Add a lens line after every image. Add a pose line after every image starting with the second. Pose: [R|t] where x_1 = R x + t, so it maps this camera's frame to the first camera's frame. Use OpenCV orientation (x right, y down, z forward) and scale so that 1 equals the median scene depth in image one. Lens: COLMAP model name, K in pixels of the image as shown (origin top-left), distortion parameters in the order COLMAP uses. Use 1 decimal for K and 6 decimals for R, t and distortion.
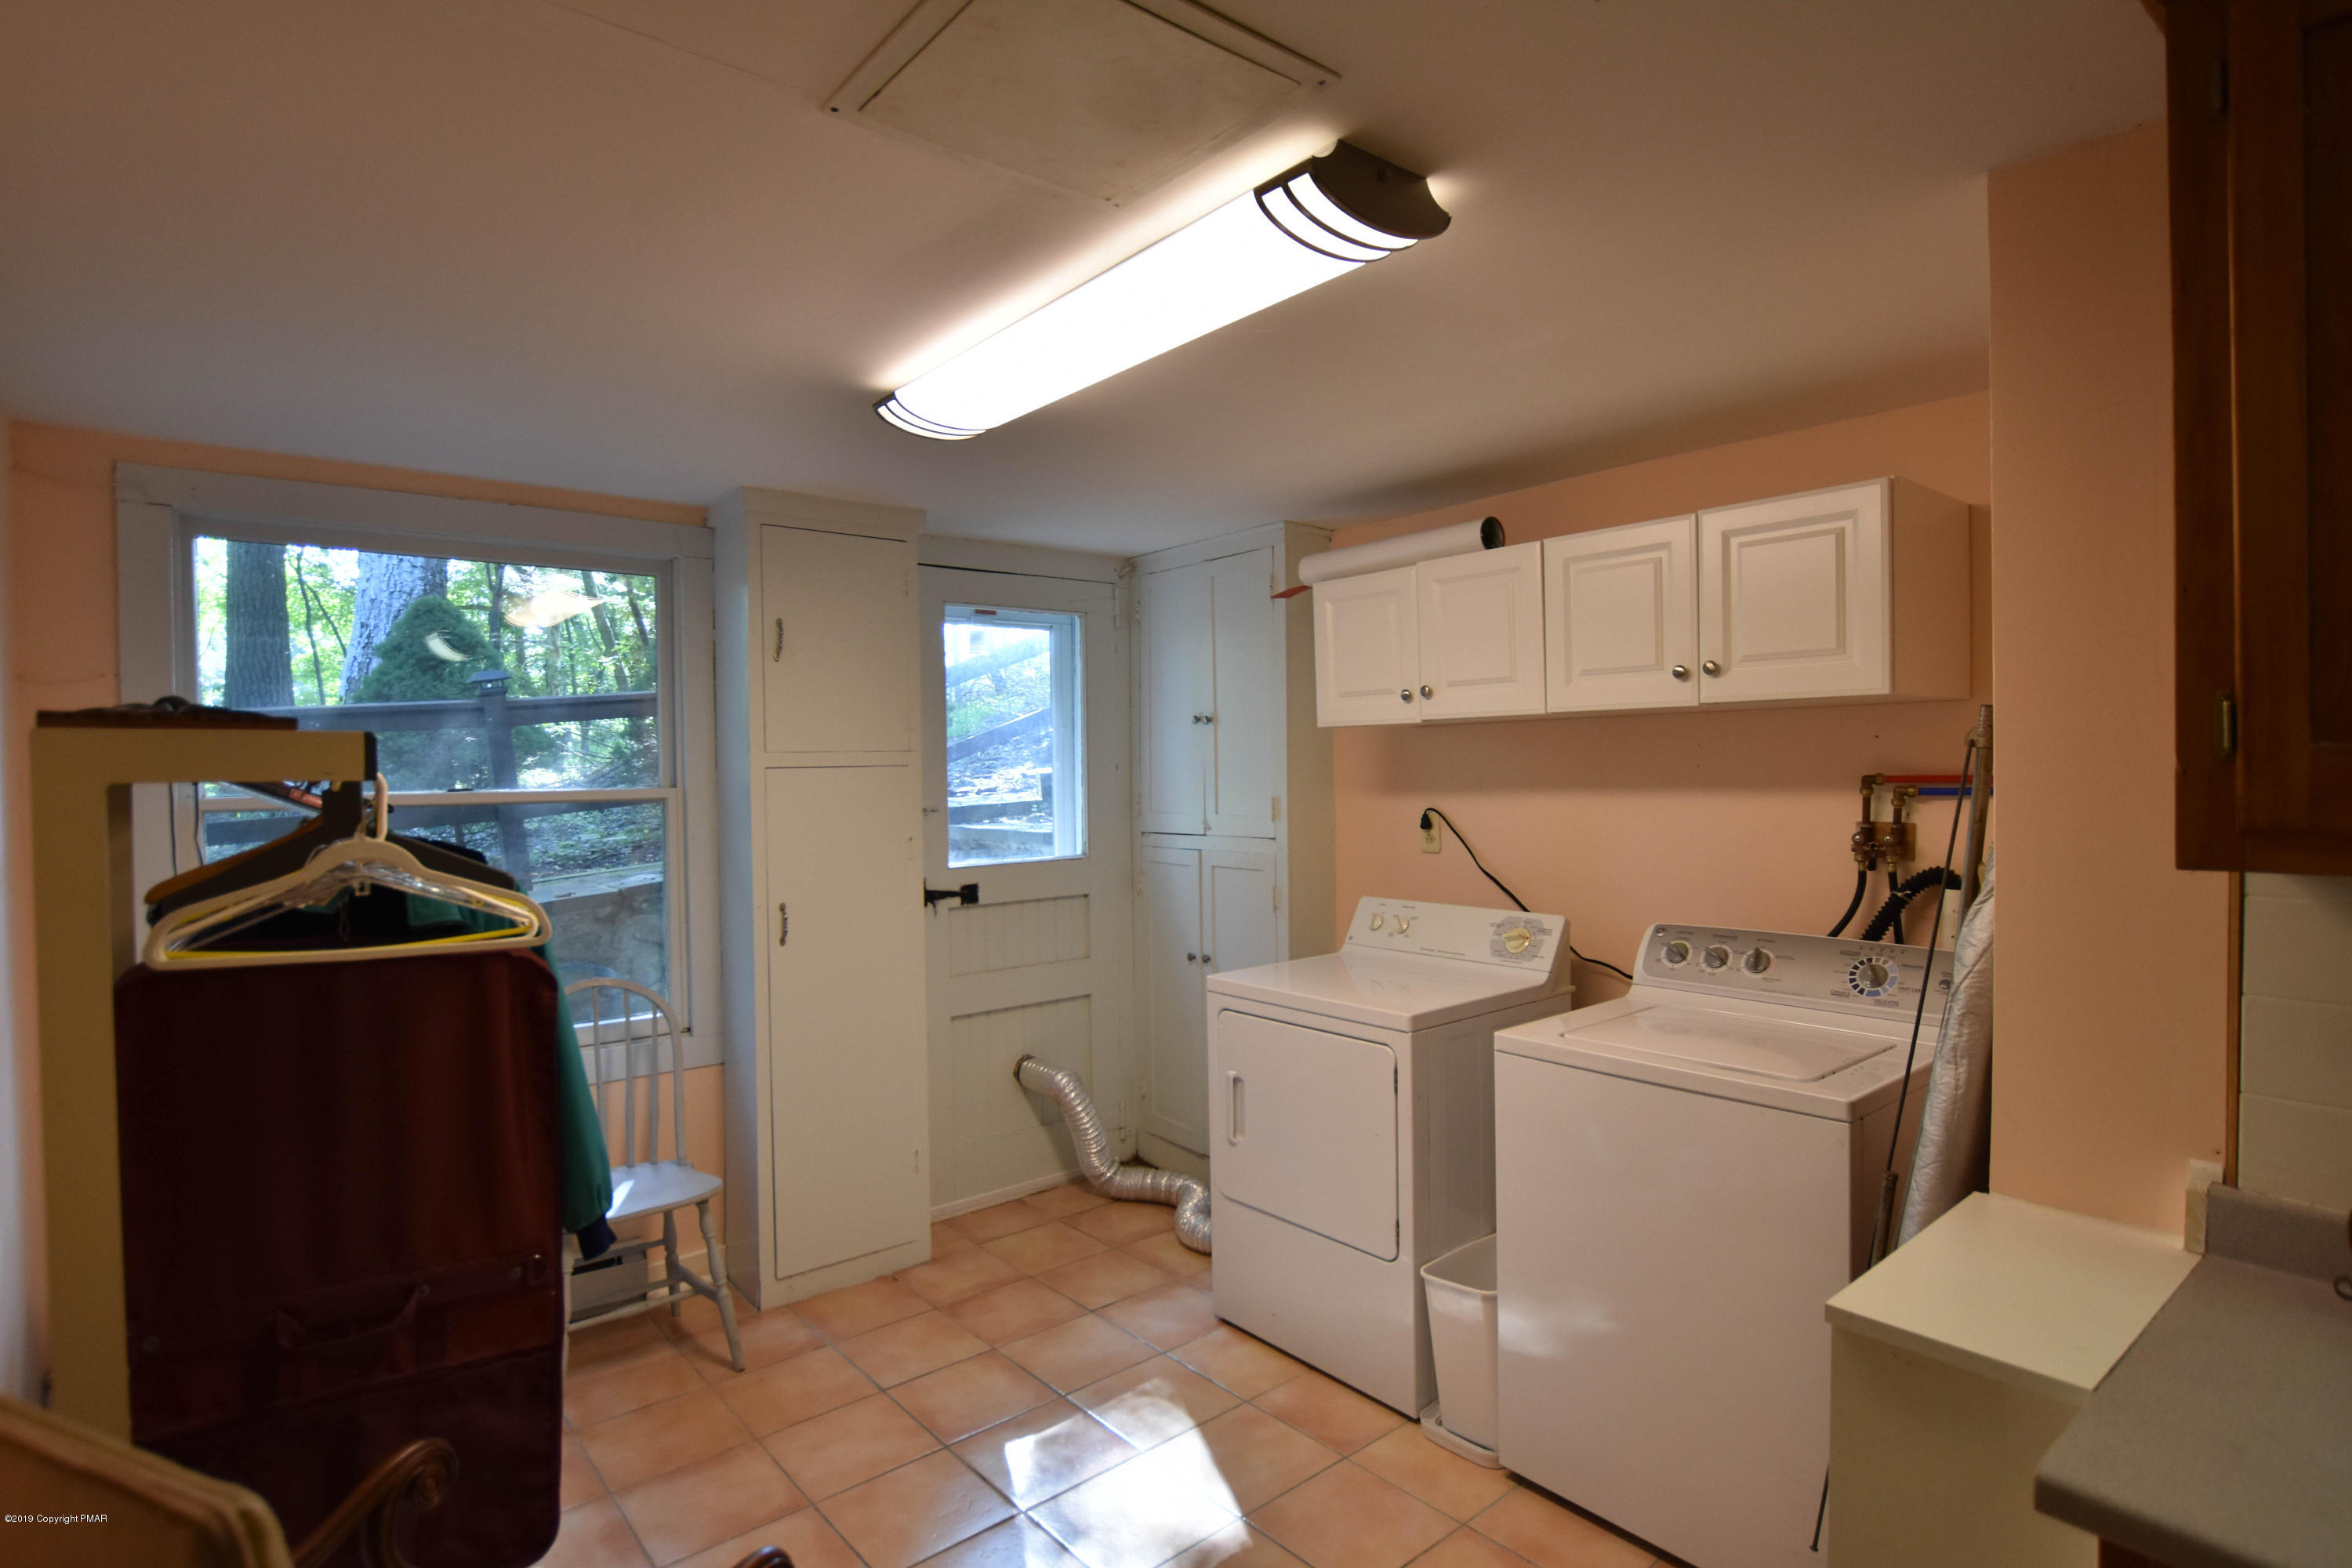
lens RADIAL K [[1193.3, 0, 1176.0], [0, 1193.3, 784.0], [0, 0, 1]] dist [-0.019730, 0.001697]
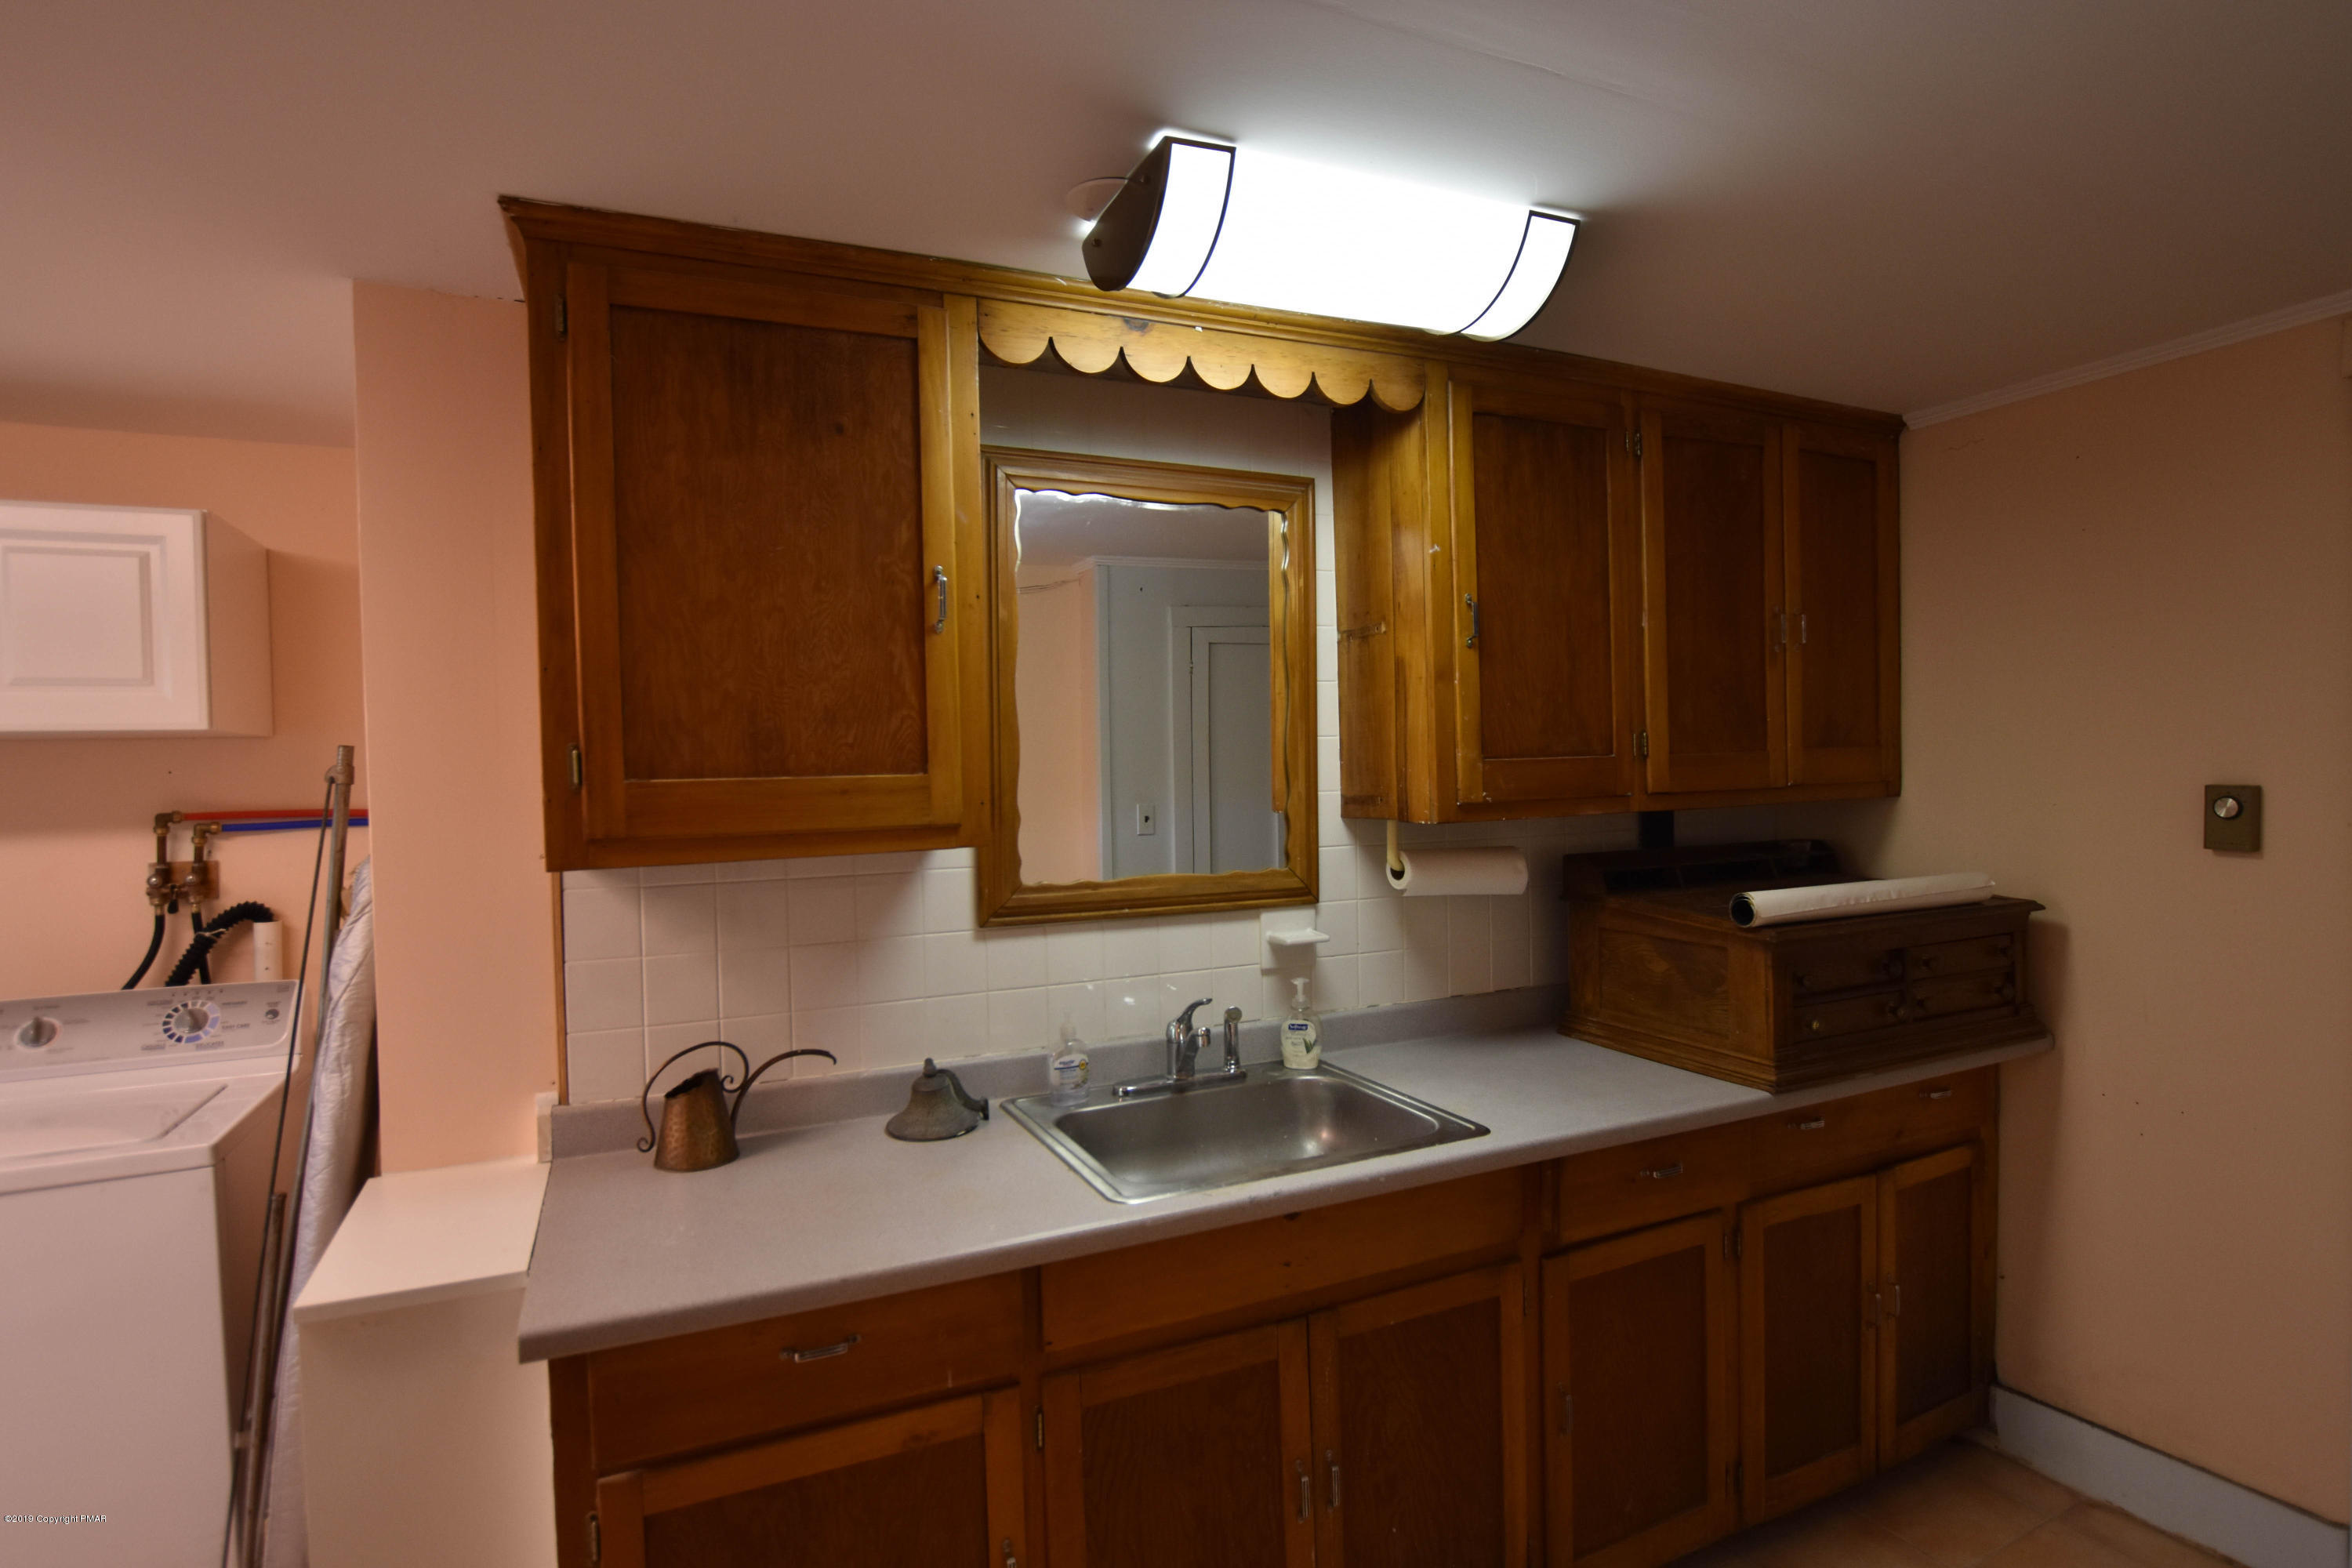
lens RADIAL K [[1193.3, 0, 1176.0], [0, 1193.3, 784.0], [0, 0, 1]] dist [-0.019730, 0.001697]
pose [[0.259772, -0.008644, 0.965631, -0.131602], [0.035925, 0.999354, -0.000719, -0.001326], [-0.965002, 0.034877, 0.259915, -0.029913]]
